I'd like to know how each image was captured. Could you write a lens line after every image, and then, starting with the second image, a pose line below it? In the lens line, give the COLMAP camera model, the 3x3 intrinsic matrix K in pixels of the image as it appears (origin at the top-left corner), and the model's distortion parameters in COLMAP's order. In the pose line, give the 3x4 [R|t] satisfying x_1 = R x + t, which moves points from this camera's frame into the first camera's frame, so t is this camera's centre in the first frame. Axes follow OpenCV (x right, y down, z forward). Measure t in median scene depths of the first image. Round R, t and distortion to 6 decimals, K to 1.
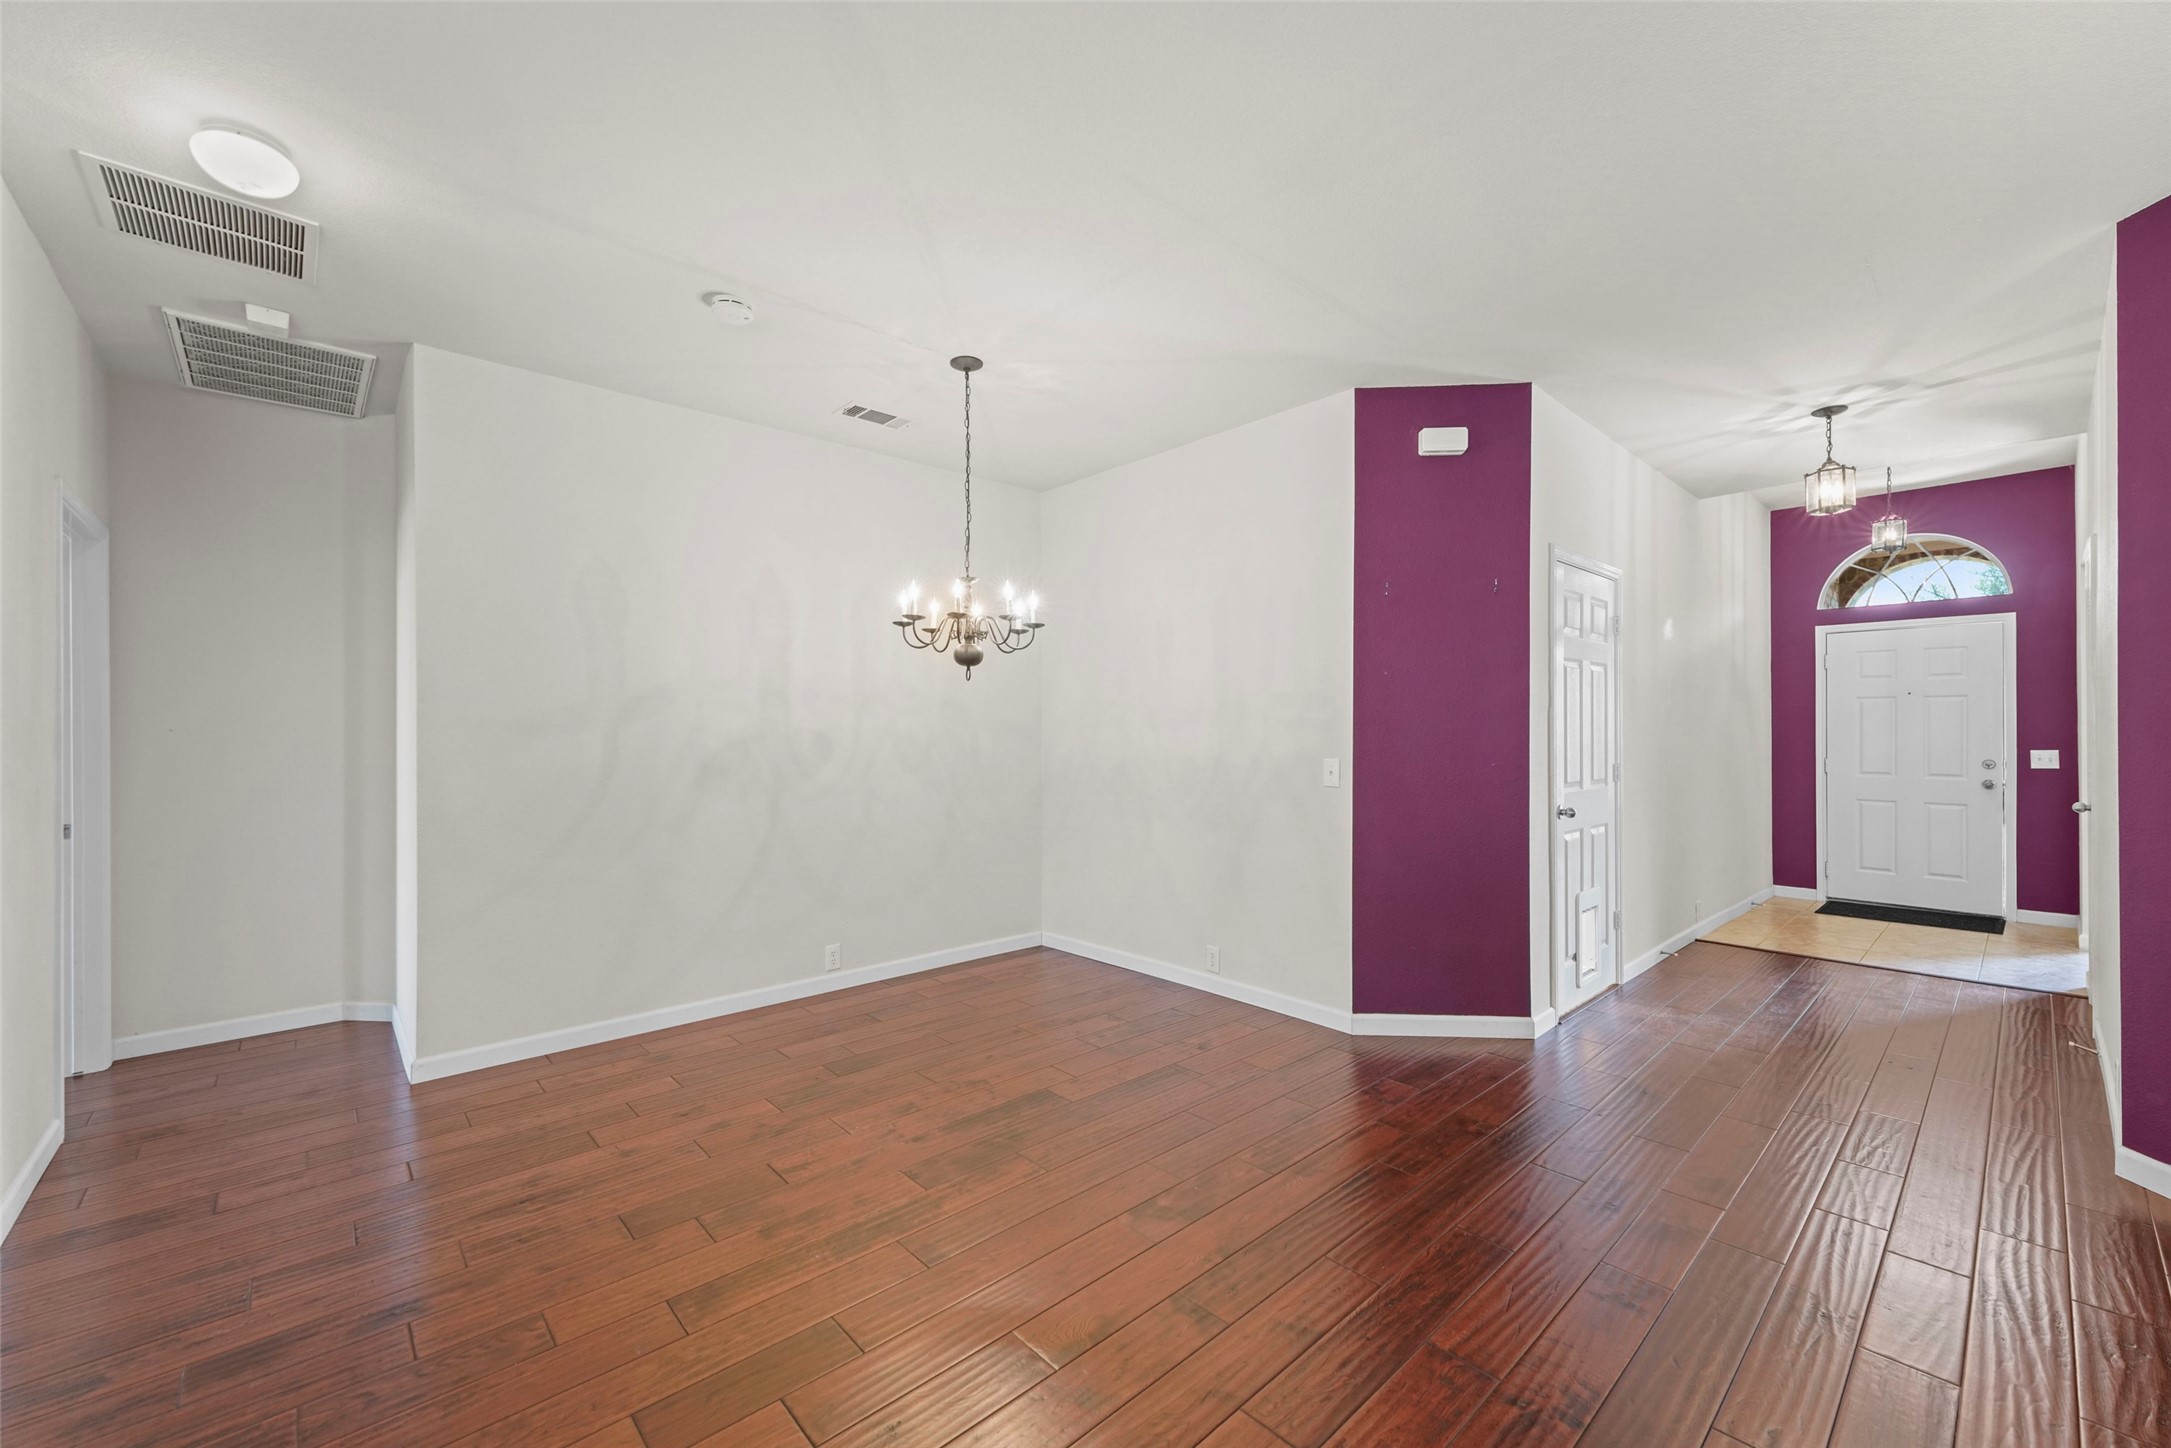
lens RADIAL K [[866.1, 0, 1081.4], [0, 866.1, 722.6], [0, 0, 1]] dist [0.003383, 0.000216]
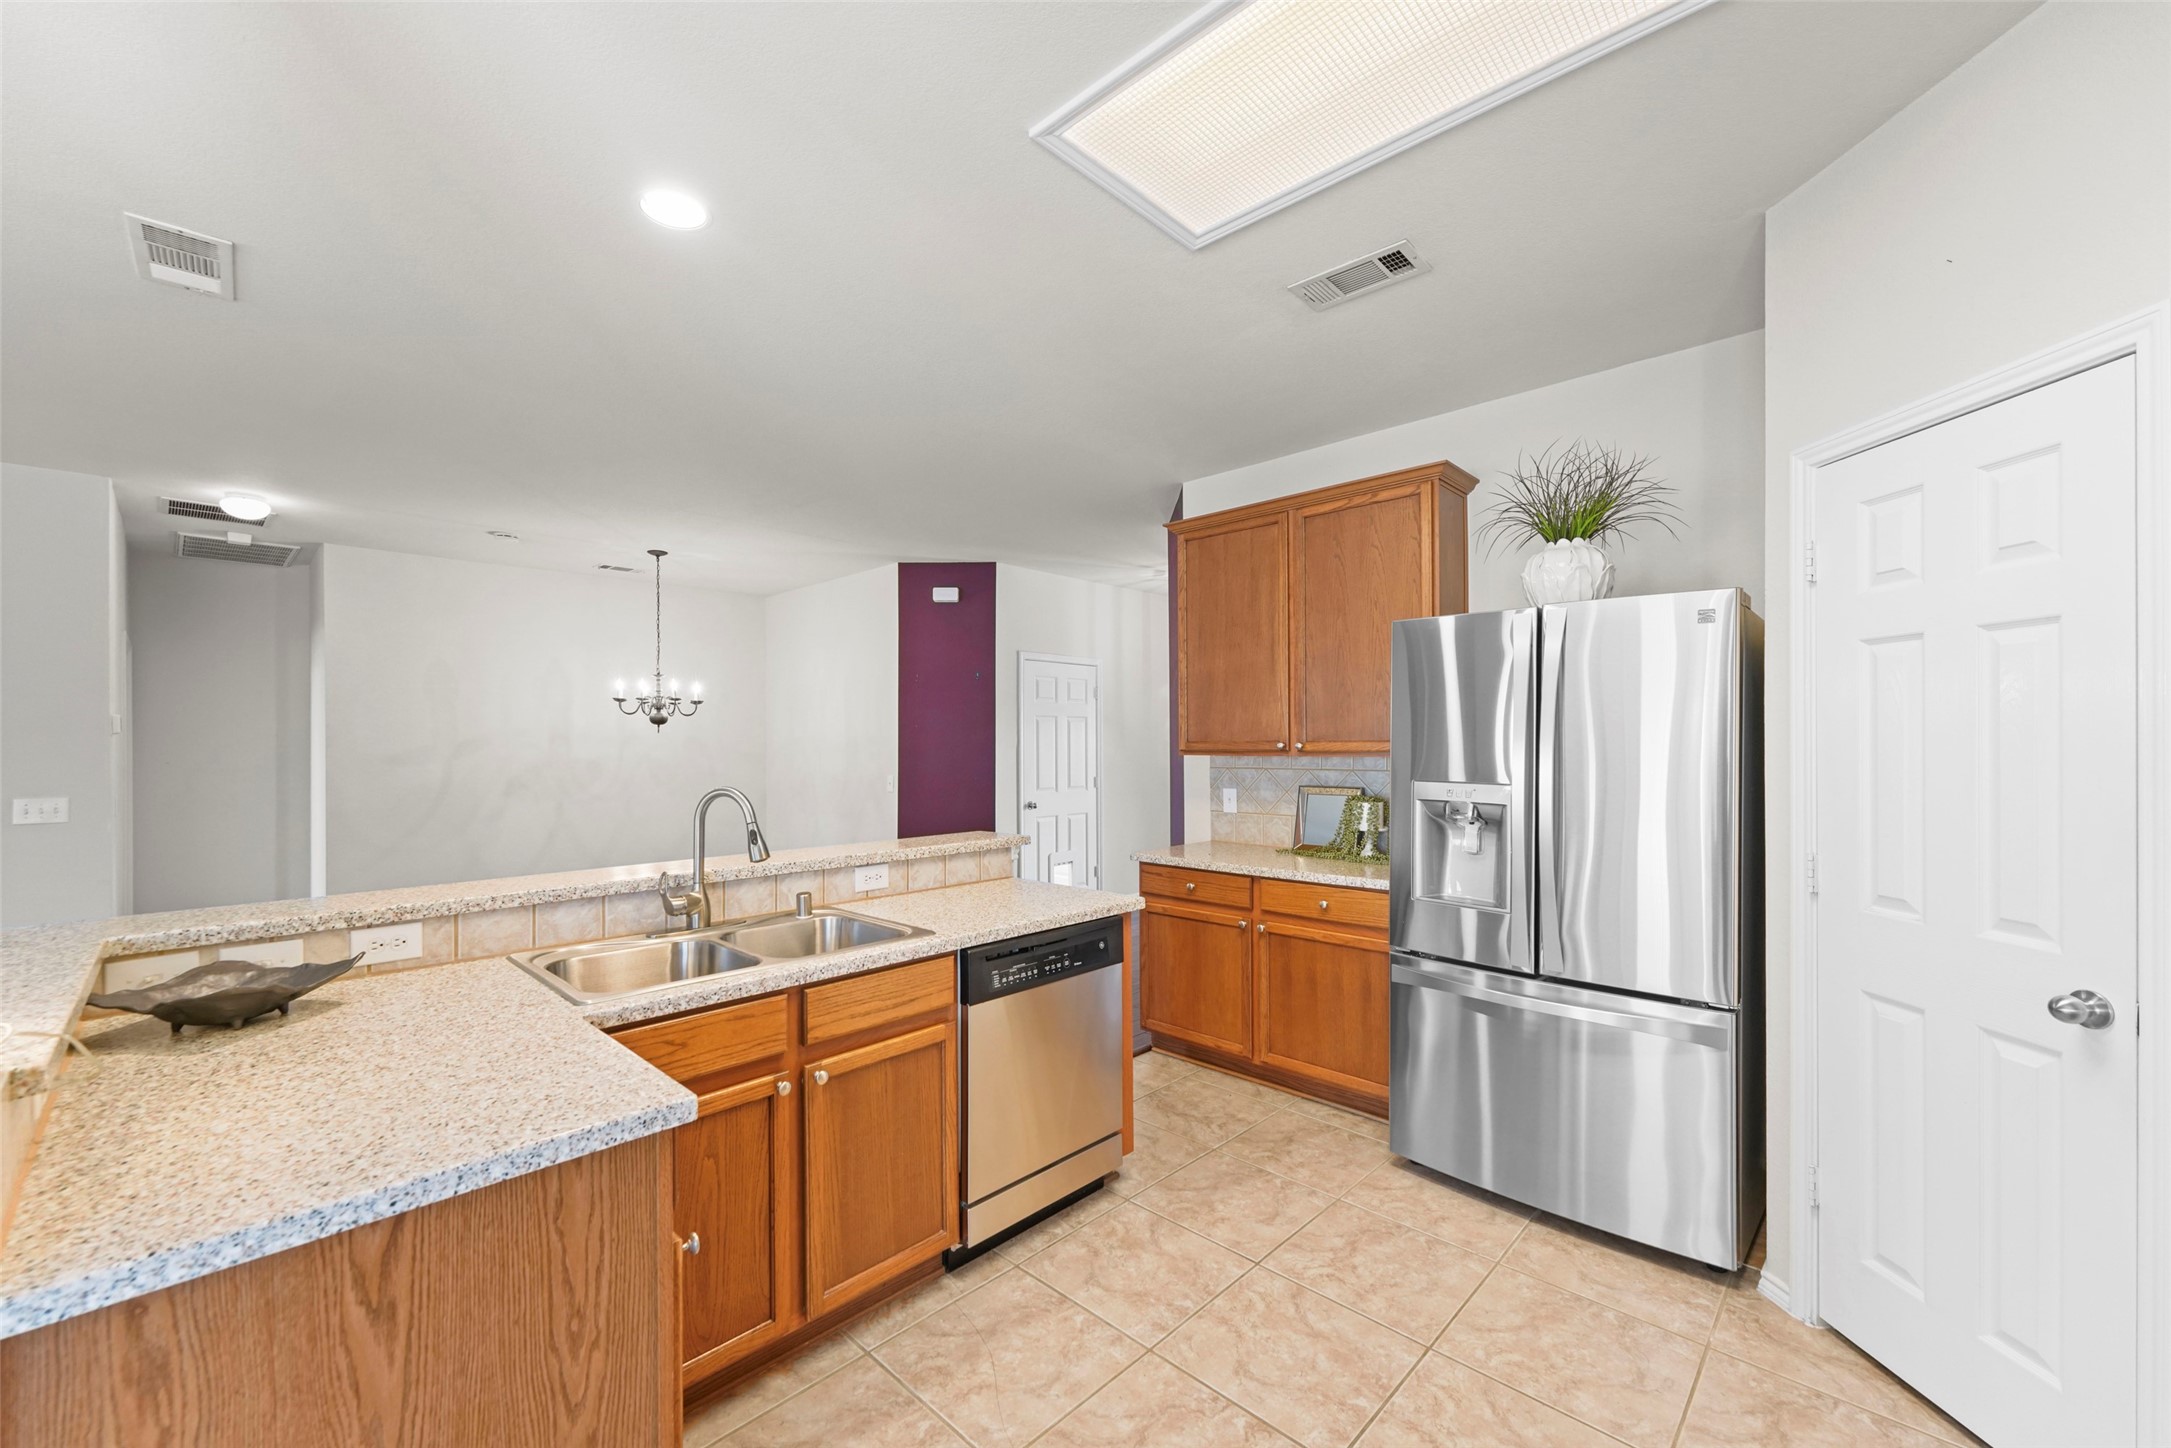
lens RADIAL K [[866.1, 0, 1090.1], [0, 866.1, 738.6], [0, 0, 1]] dist [0.003383, 0.000216]
pose [[0.997470, -0.002490, 0.071039, 0.584440], [0.002365, 0.999996, 0.001833, -0.034975], [-0.071043, -0.001661, 0.997472, -0.774172]]
